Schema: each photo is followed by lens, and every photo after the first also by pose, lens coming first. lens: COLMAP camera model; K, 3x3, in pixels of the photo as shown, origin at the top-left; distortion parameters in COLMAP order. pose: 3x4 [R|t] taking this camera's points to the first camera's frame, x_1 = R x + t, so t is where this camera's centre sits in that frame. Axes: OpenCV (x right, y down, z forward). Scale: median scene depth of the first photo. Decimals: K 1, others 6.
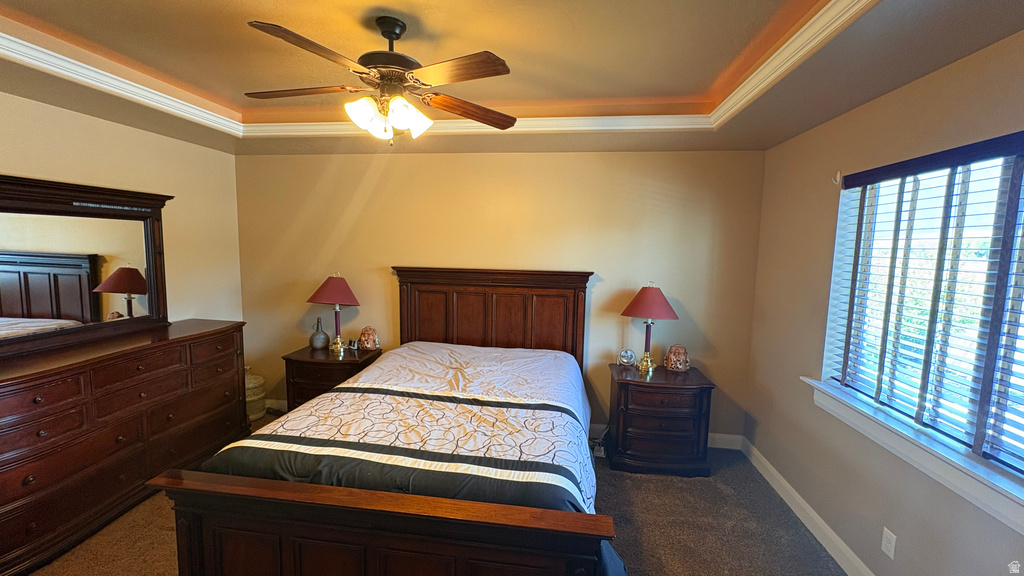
lens RADIAL K [[407.1, 0, 509.8], [0, 407.1, 290.0], [0, 0, 1]] dist [-0.000438, -0.000159]
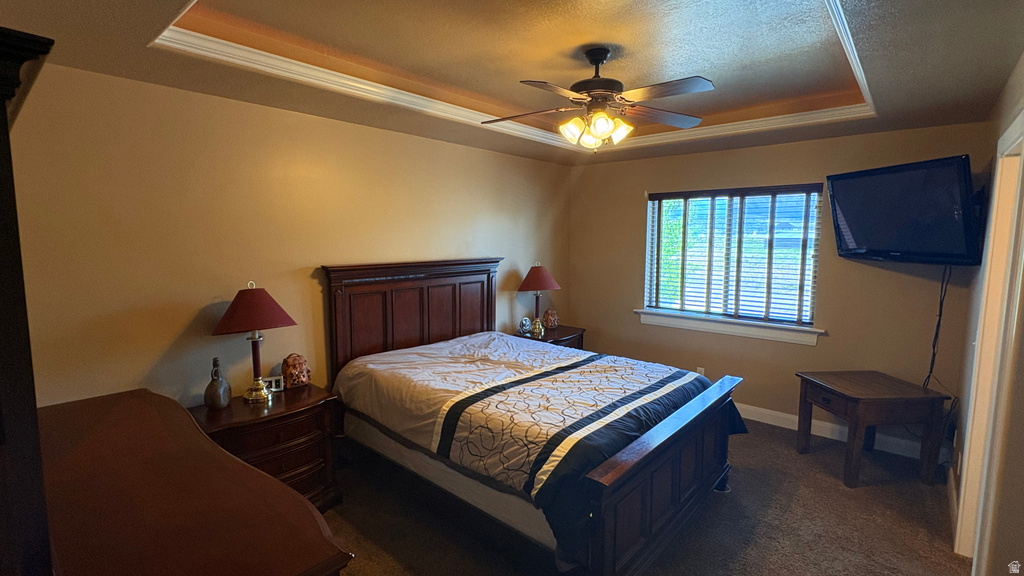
lens RADIAL K [[469.6, 0, 505.0], [0, 469.6, 287.5], [0, 0, 1]] dist [-0.002209, -0.000142]
pose [[0.546319, -0.106147, 0.830824, -1.266843], [0.102638, 0.992945, 0.059369, -0.053523], [-0.831264, 0.052840, 0.553360, 0.382337]]
